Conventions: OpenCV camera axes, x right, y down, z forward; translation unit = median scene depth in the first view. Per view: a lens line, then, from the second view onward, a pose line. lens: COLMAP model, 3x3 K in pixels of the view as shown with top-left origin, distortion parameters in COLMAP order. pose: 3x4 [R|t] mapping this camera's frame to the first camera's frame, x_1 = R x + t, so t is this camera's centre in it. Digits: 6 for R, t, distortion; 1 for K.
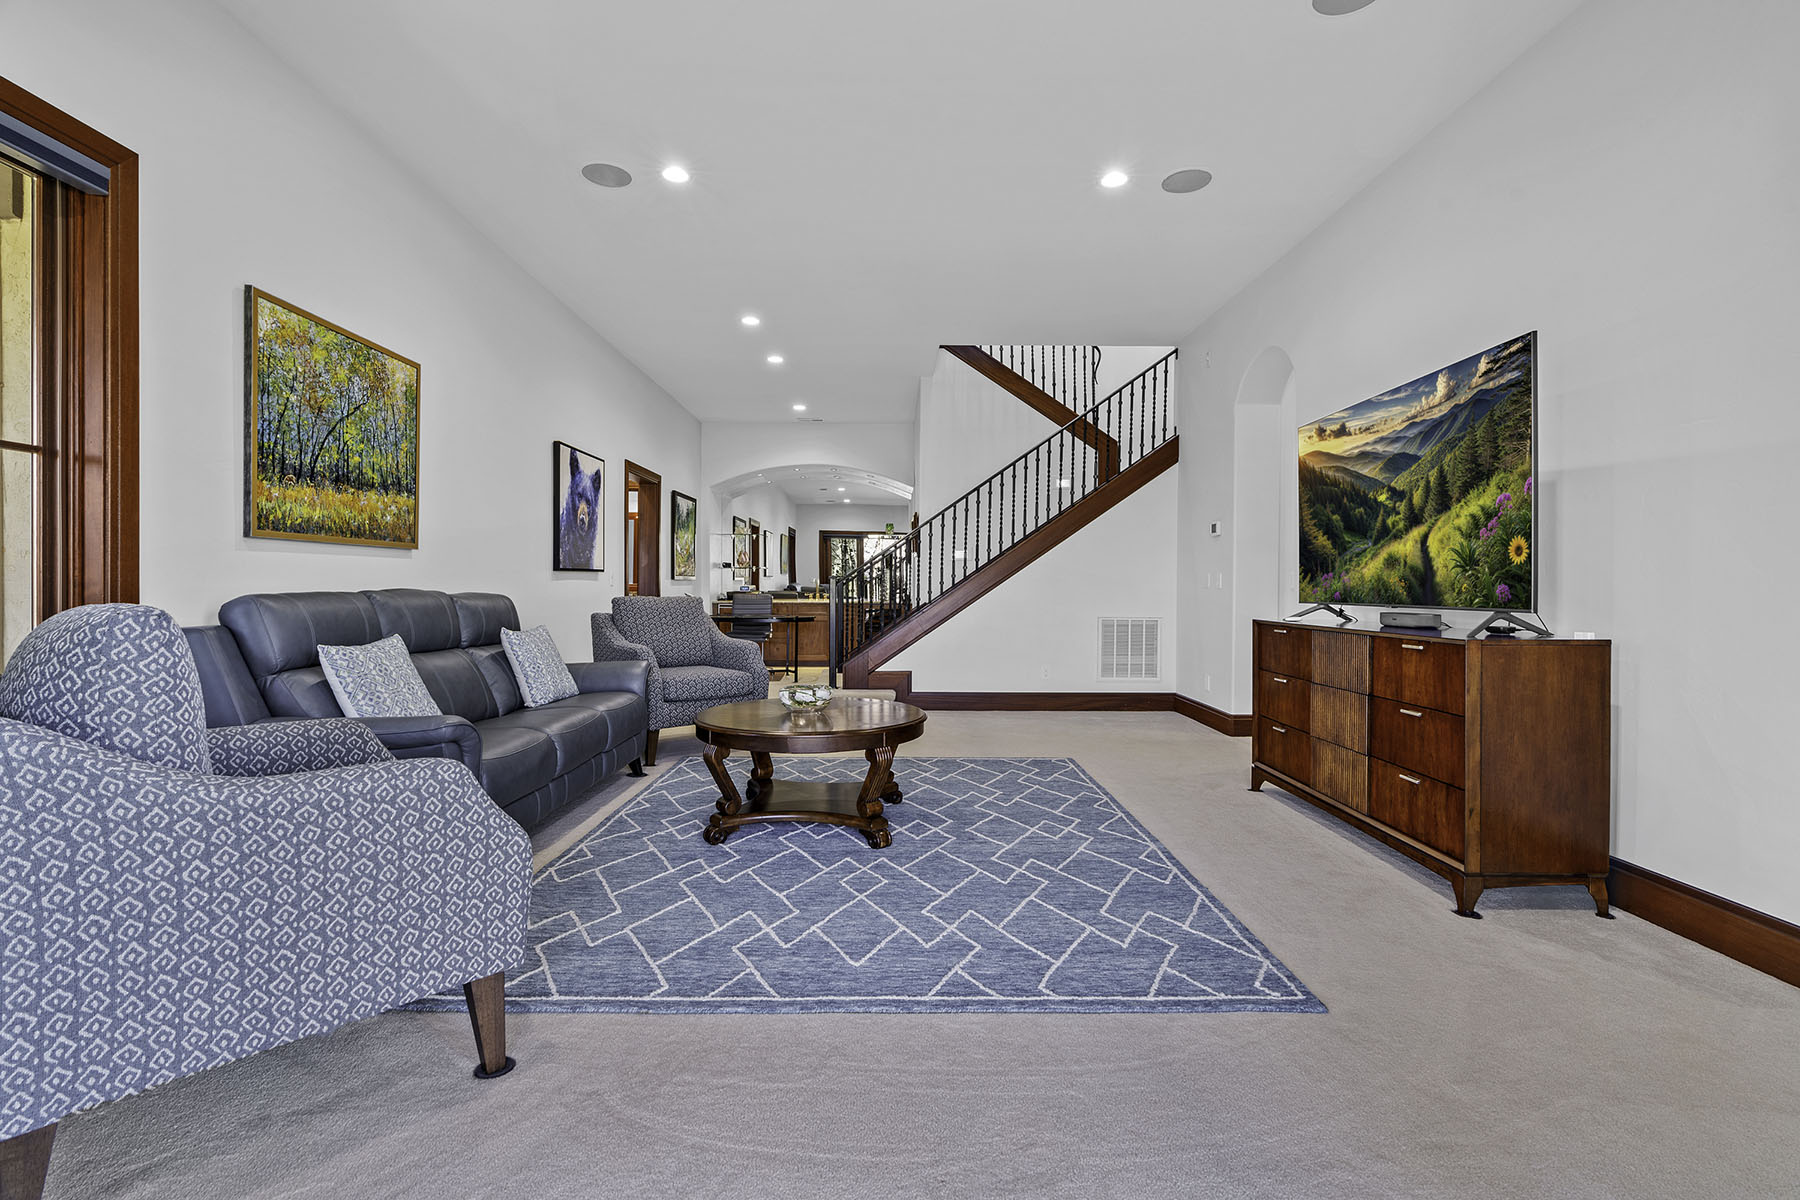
lens RADIAL K [[810.2, 0, 893.5], [0, 810.2, 595.9], [0, 0, 1]] dist [-0.001054, 0.000214]
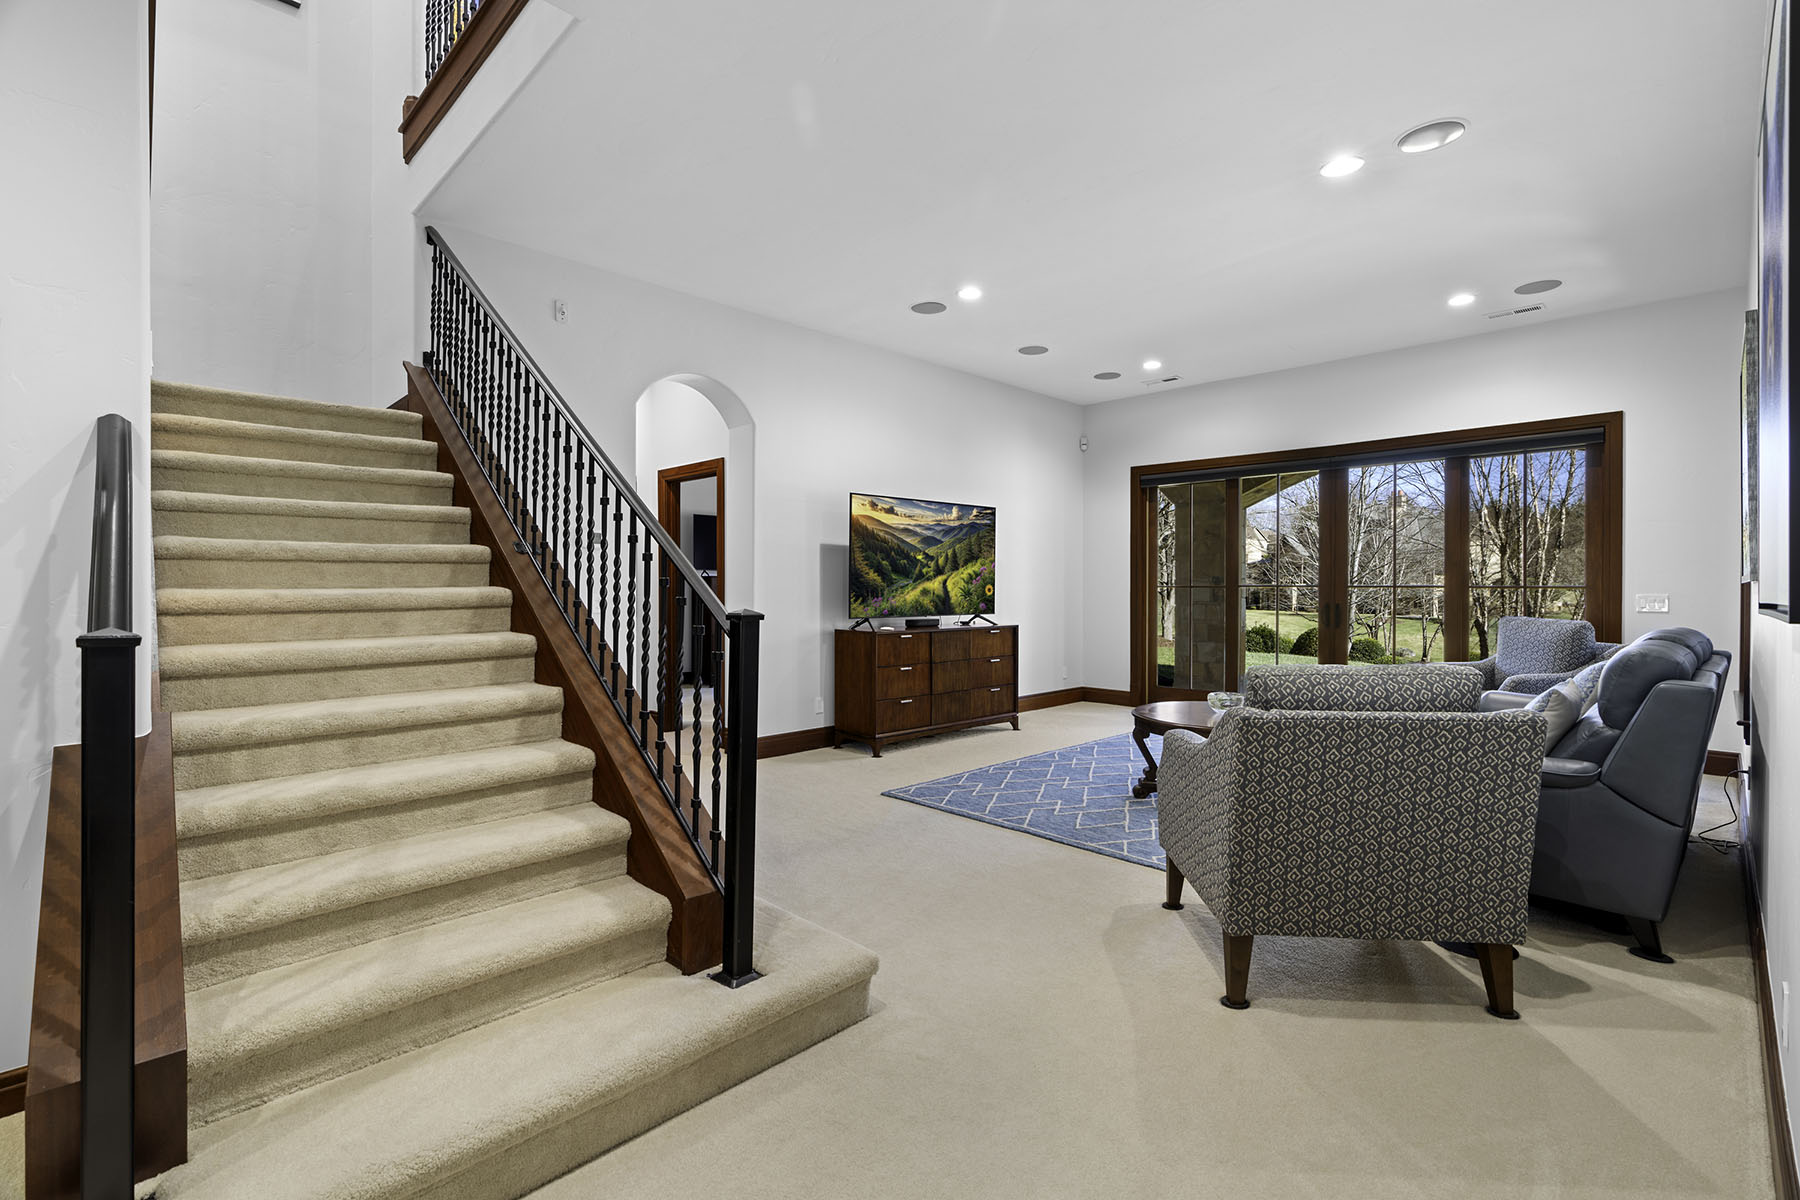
lens RADIAL K [[810.2, 0, 893.5], [0, 810.2, 595.9], [0, 0, 1]] dist [-0.001054, 0.000214]
pose [[-0.693292, -0.005373, 0.720637, -0.725724], [0.009059, 0.999828, 0.016170, -0.067612], [-0.720600, 0.017739, -0.693124, 2.470155]]
